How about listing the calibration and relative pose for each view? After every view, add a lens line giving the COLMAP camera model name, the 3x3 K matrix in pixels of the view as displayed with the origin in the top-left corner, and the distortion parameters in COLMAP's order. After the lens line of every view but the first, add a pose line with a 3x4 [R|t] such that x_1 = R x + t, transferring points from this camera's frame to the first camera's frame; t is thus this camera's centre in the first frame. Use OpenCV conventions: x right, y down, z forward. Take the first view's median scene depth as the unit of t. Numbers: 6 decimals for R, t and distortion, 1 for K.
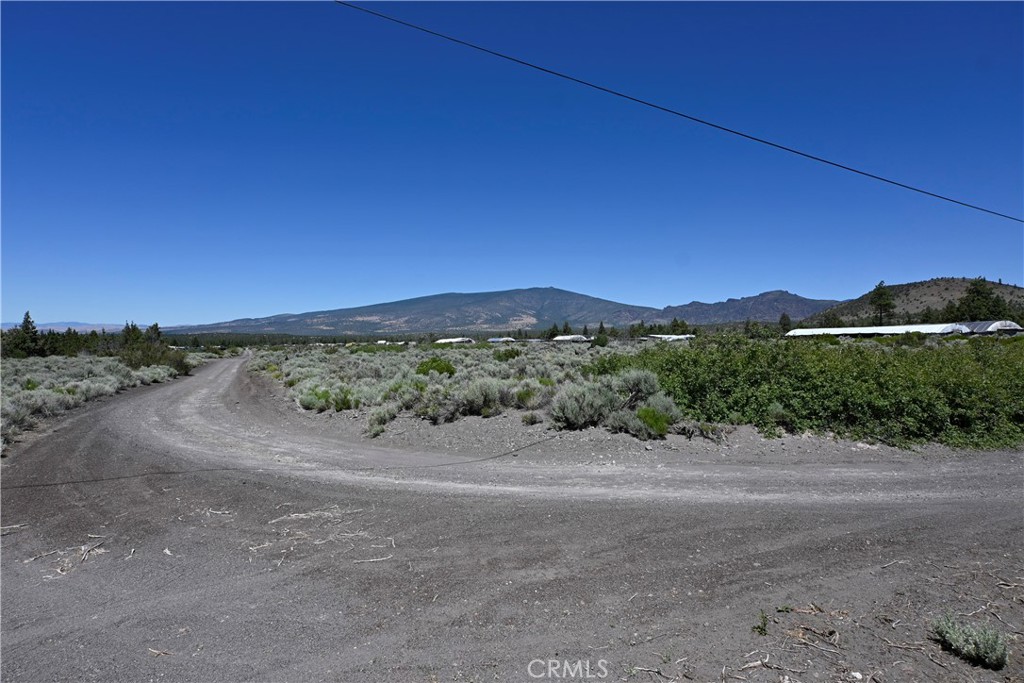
lens RADIAL K [[505.7, 0, 512.0], [0, 505.7, 341.5], [0, 0, 1]] dist [0.000359, 0.001542]
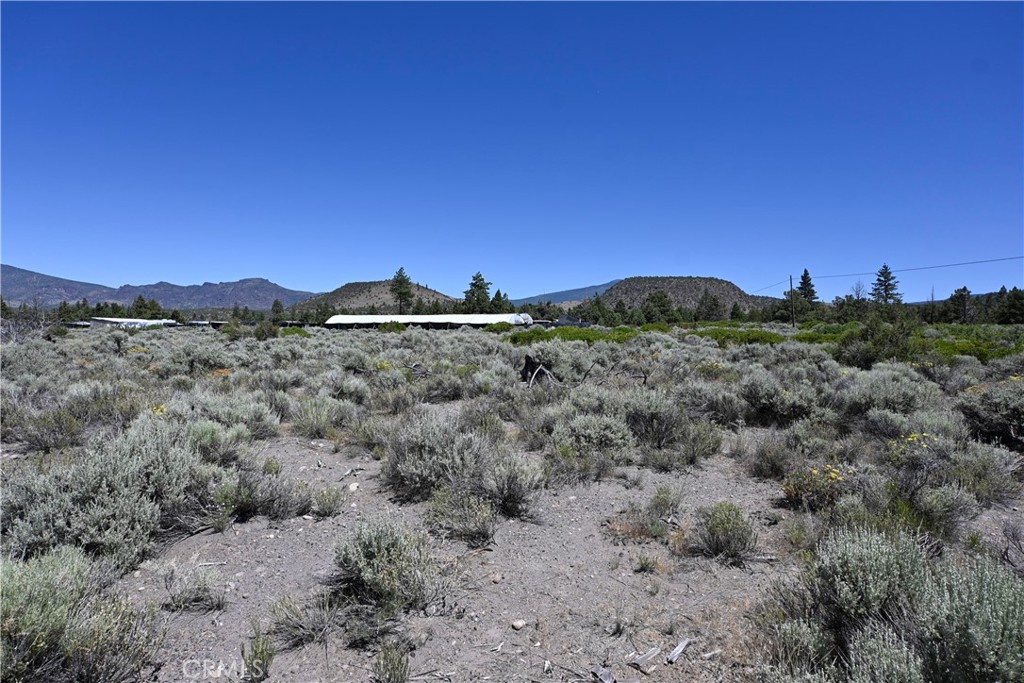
lens RADIAL K [[504.8, 0, 512.0], [0, 504.8, 341.5], [0, 0, 1]] dist [-0.002802, 0.001788]
pose [[0.579487, -0.007480, 0.814947, 0.977570], [-0.012050, 0.999770, 0.017745, -0.016844], [-0.814893, -0.020103, 0.579263, 3.408834]]
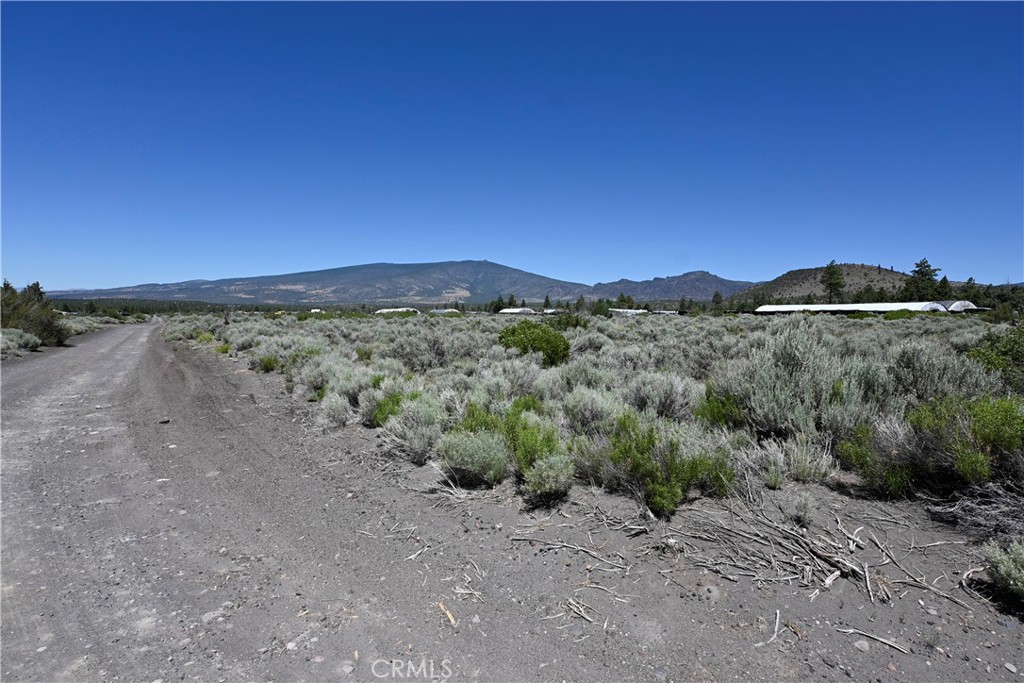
lens RADIAL K [[504.8, 0, 512.0], [0, 504.8, 341.5], [0, 0, 1]] dist [-0.002802, 0.001788]
pose [[0.990837, 0.012242, 0.134509, -0.515103], [-0.019216, 0.998530, 0.050678, 0.055855], [-0.133691, -0.052798, 0.989616, 0.909625]]
